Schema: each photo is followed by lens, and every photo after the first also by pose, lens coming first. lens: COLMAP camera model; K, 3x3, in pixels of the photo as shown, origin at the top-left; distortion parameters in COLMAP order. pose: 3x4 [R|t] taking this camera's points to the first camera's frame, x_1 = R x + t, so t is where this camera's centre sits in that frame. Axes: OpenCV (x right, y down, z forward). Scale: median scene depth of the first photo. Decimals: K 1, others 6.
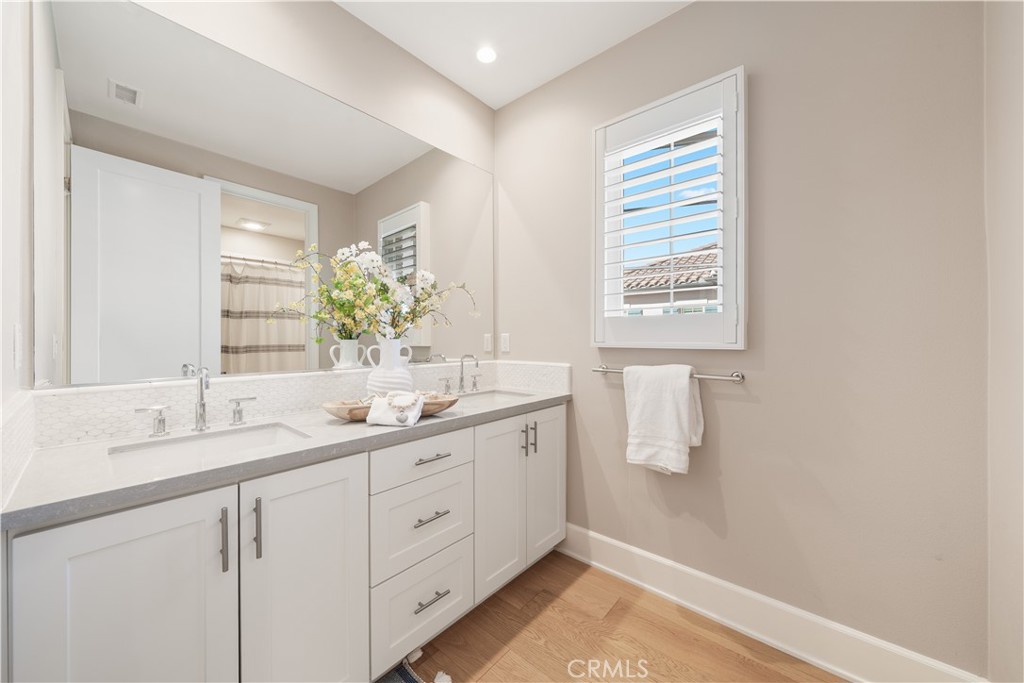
lens RADIAL K [[368.7, 0, 510.0], [0, 368.7, 339.1], [0, 0, 1]] dist [-0.007752, -0.000023]
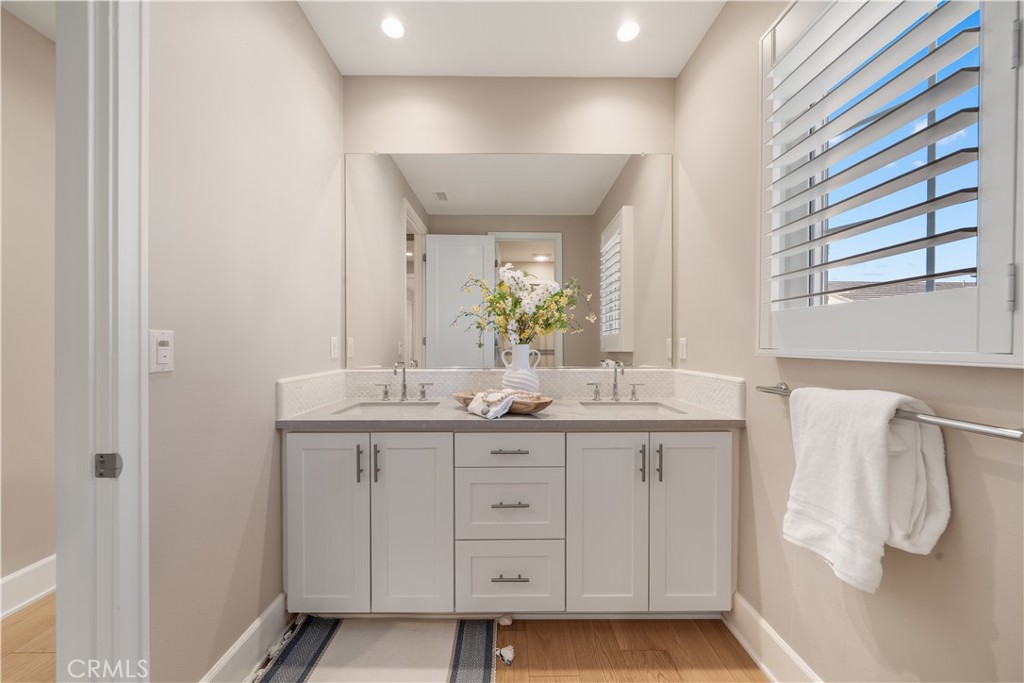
lens RADIAL K [[350.5, 0, 510.4], [0, 350.5, 346.6], [0, 0, 1]] dist [-0.006067, 0.000155]
pose [[0.662454, 0.004698, -0.749088, 0.475041], [-0.000550, 0.999983, 0.005786, 0.000537], [0.749102, -0.003421, 0.662446, 0.245769]]
